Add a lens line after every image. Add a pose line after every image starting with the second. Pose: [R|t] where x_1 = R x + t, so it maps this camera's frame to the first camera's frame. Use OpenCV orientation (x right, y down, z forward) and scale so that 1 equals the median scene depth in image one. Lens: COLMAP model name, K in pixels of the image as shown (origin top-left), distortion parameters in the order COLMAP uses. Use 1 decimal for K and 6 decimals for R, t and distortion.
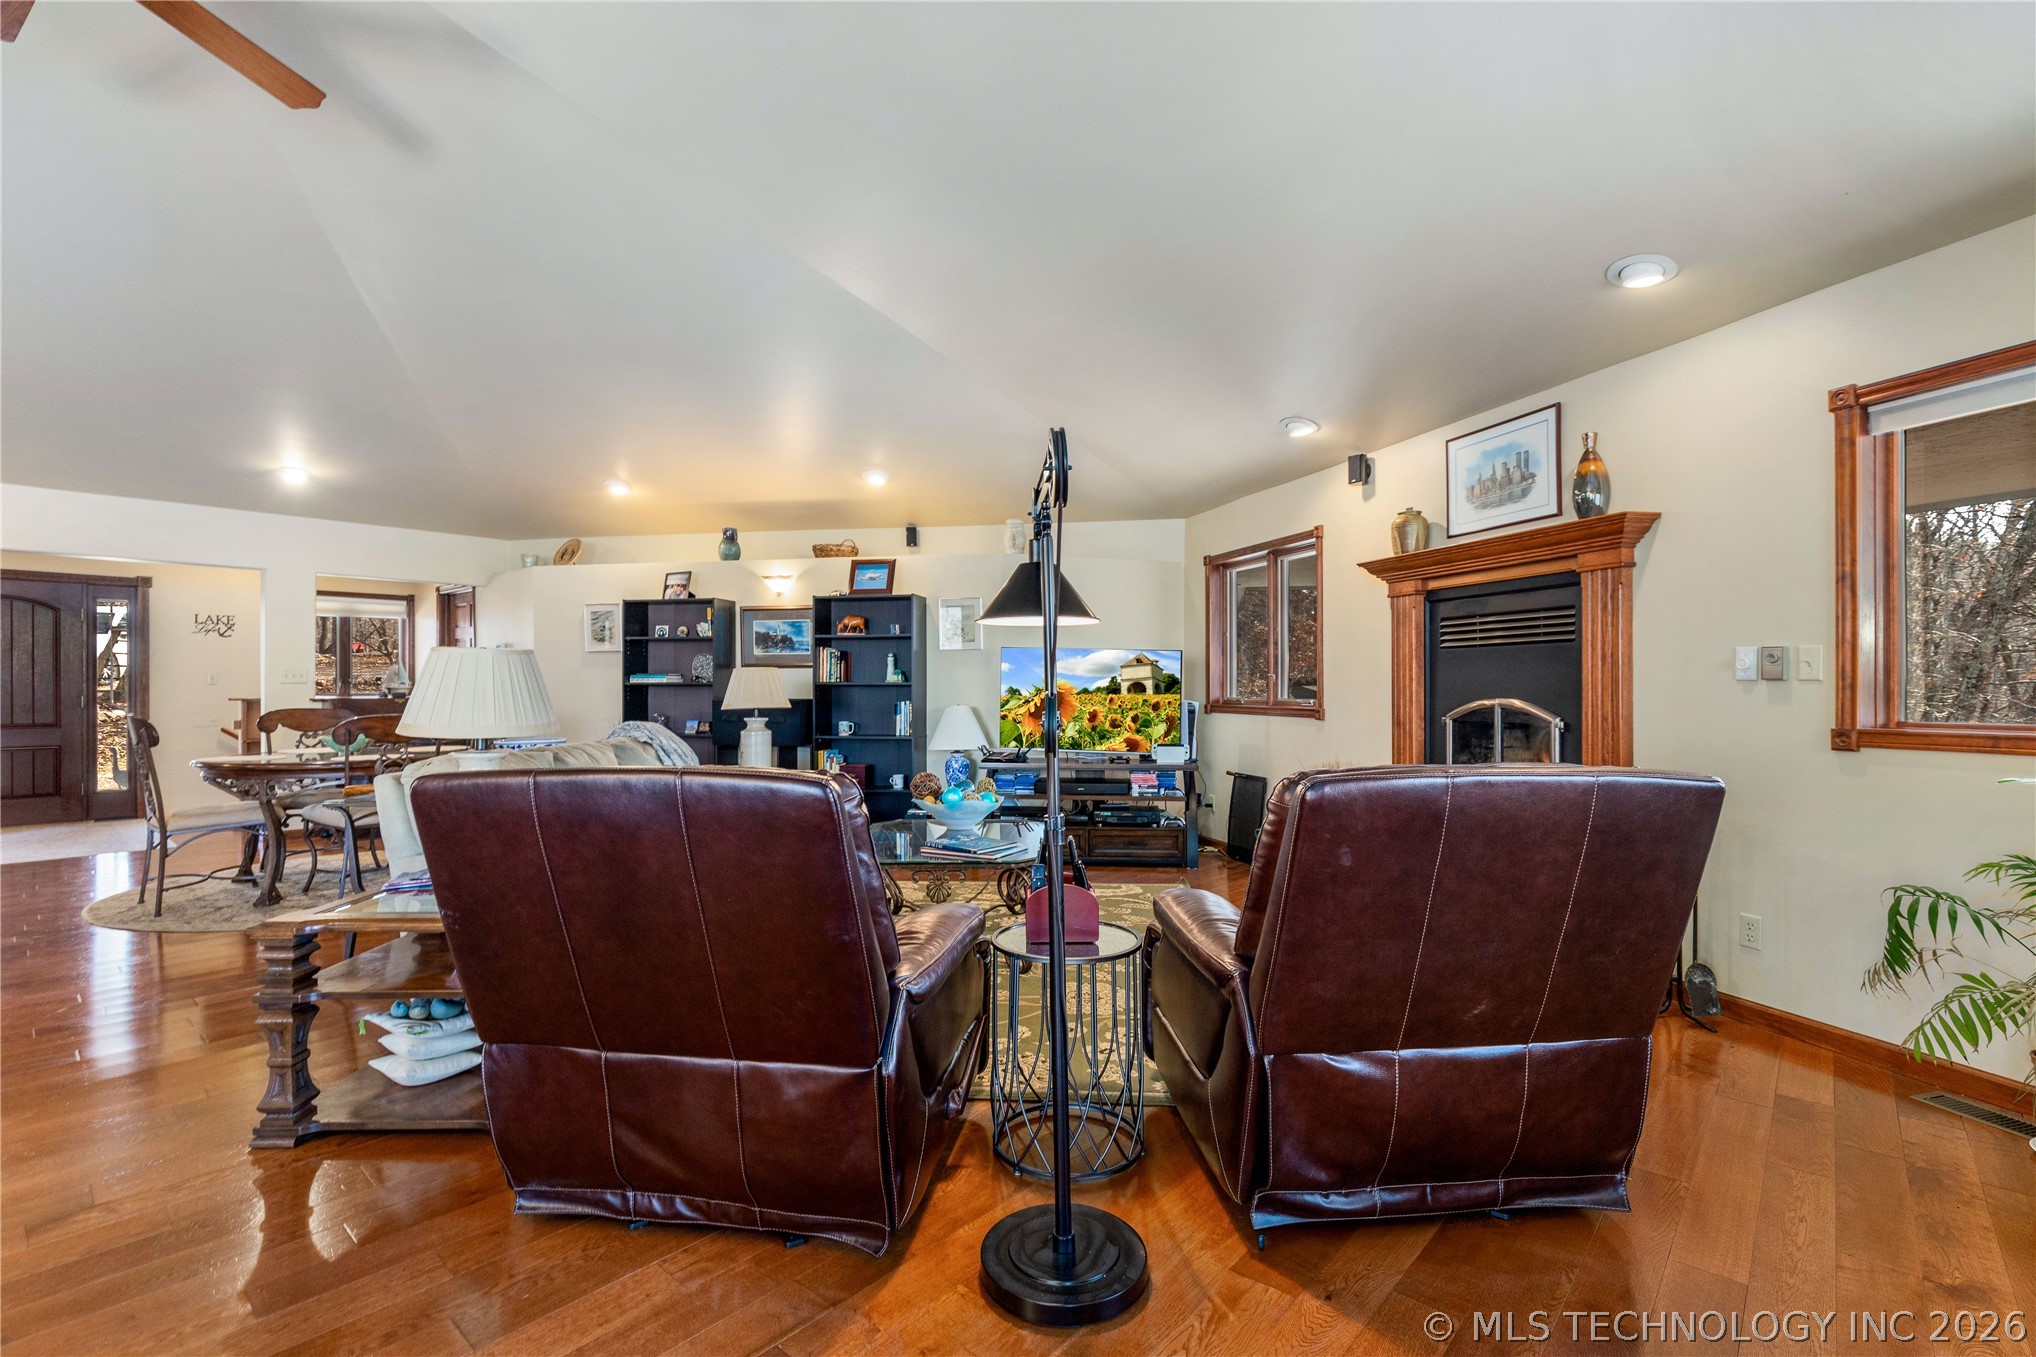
lens RADIAL K [[927.4, 0, 1023.2], [0, 927.4, 685.8], [0, 0, 1]] dist [0.010890, -0.001965]
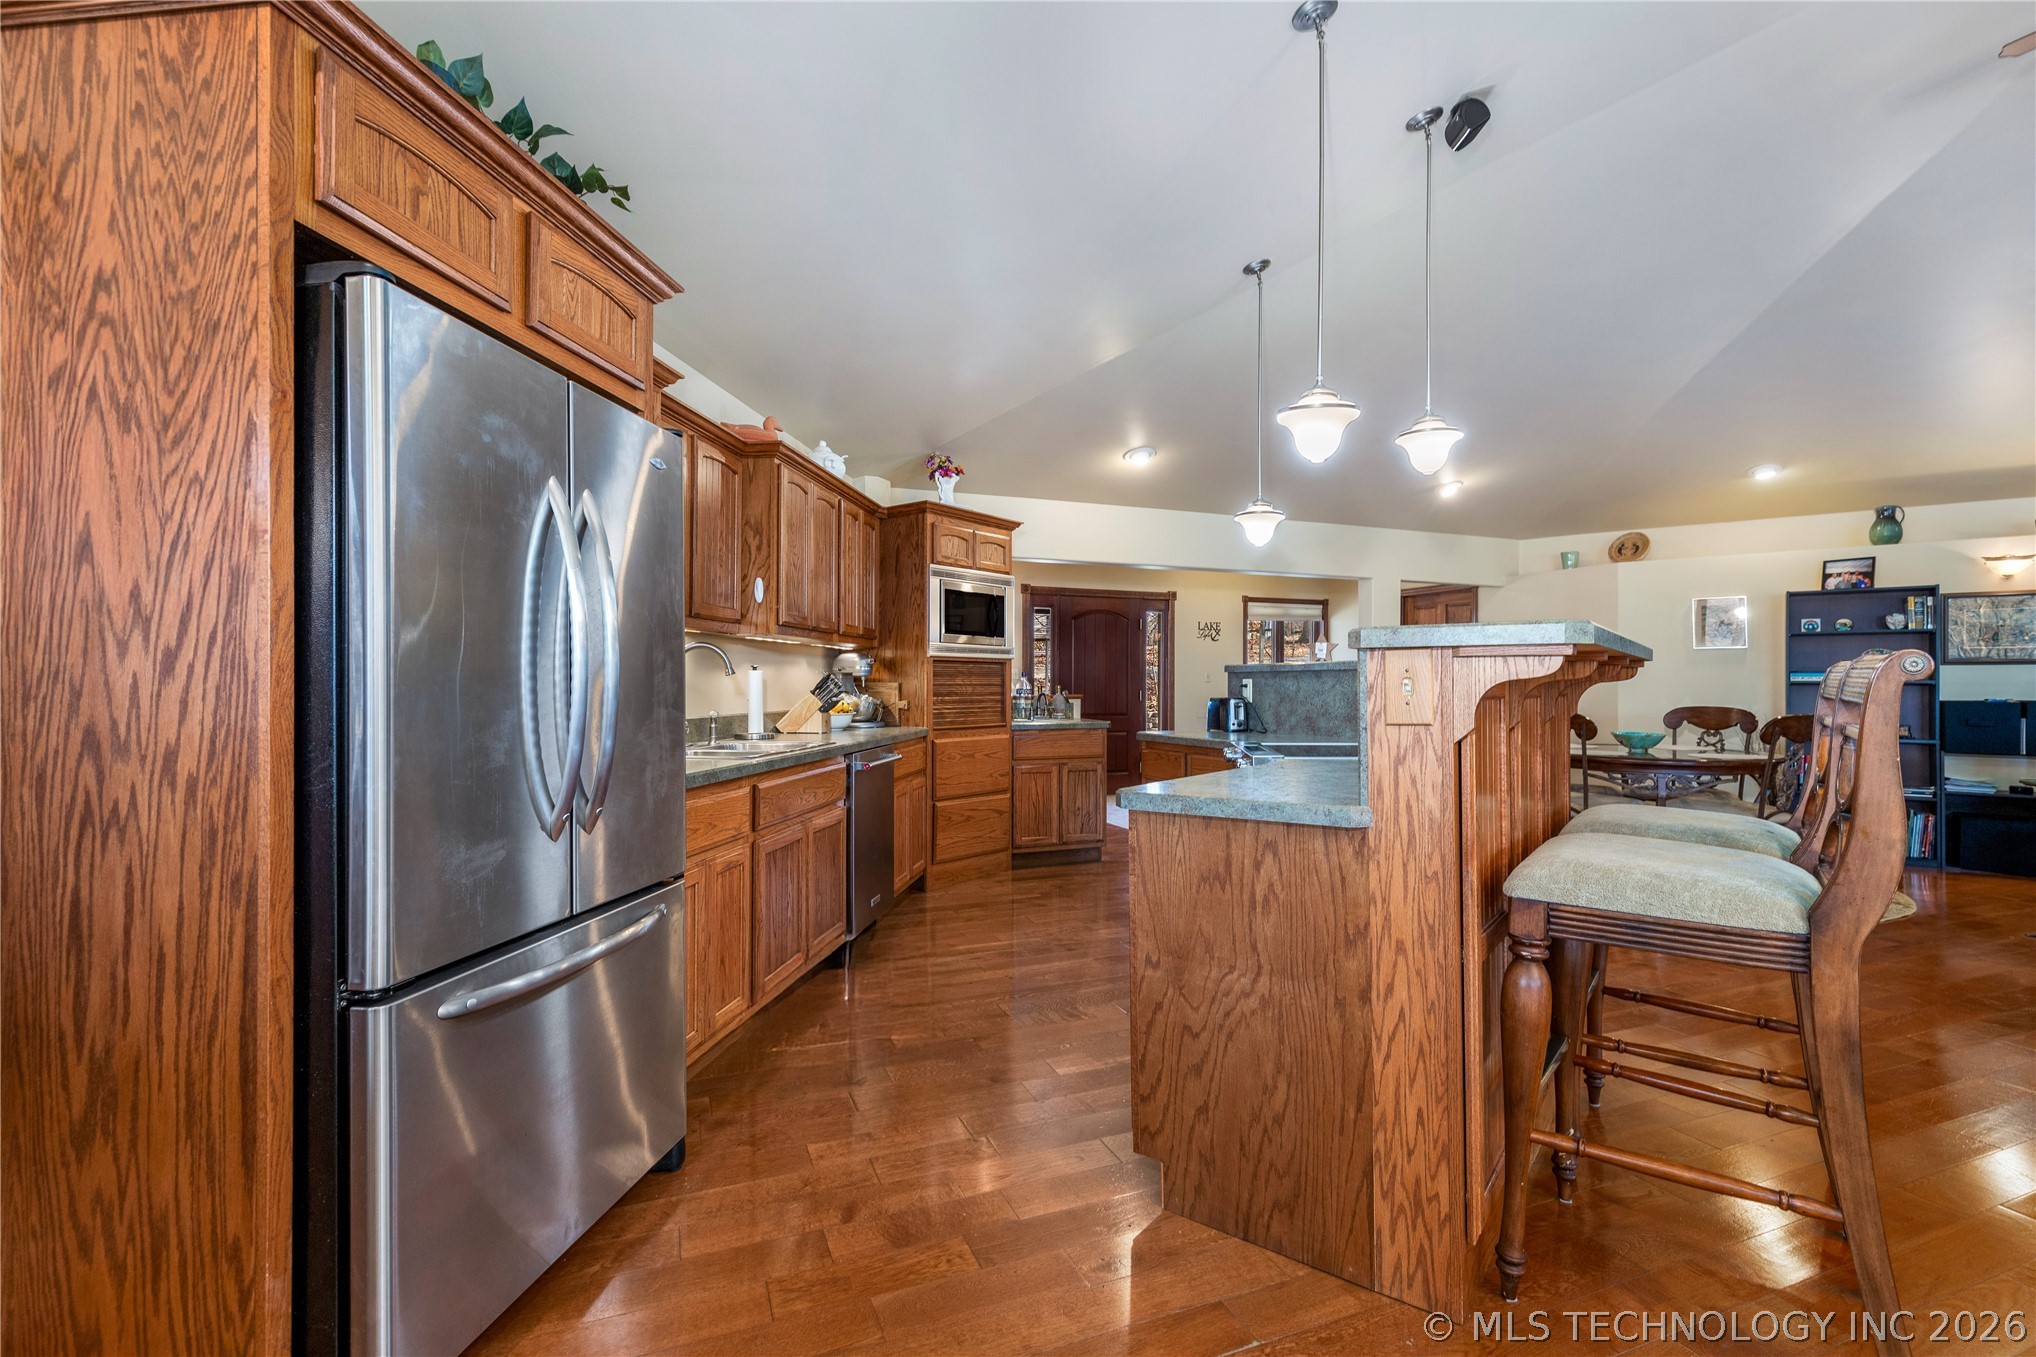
lens RADIAL K [[927.4, 0, 1030.3], [0, 927.4, 667.1], [0, 0, 1]] dist [0.010890, -0.001965]
pose [[0.904015, -0.005649, -0.427463, -0.742863], [-0.000903, 0.999885, -0.015123, -0.003404], [0.427500, 0.014058, 0.903906, -0.159016]]
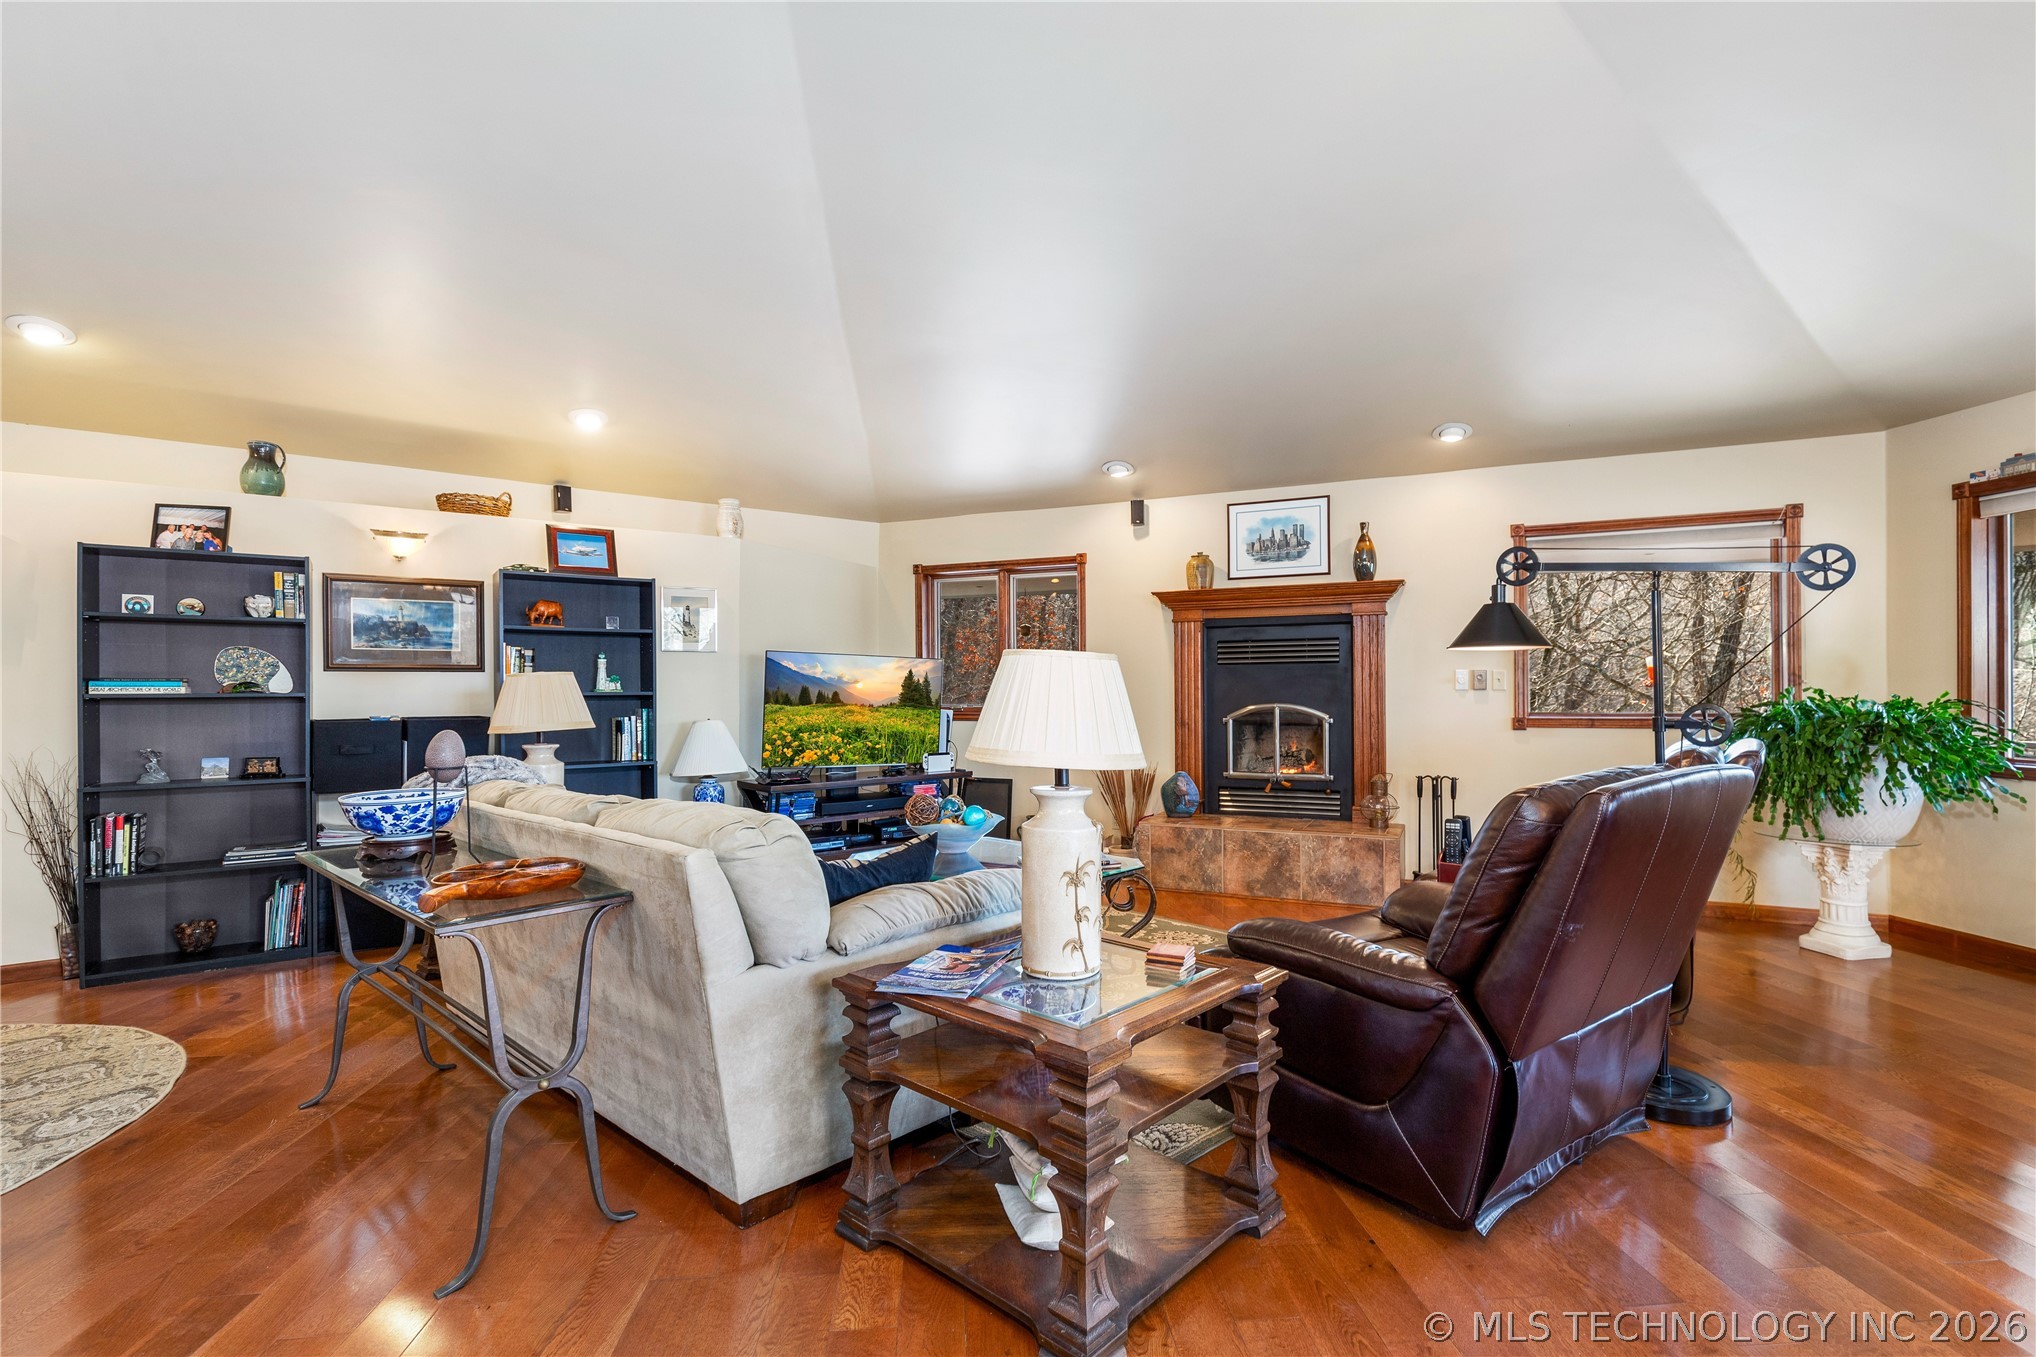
lens RADIAL K [[927.4, 0, 1027.0], [0, 927.4, 692.2], [0, 0, 1]] dist [0.010890, -0.001965]
pose [[0.676963, -0.007994, 0.735973, -0.476974], [0.001452, 0.999954, 0.009526, -0.009651], [-0.736015, -0.005380, 0.676943, 0.225711]]
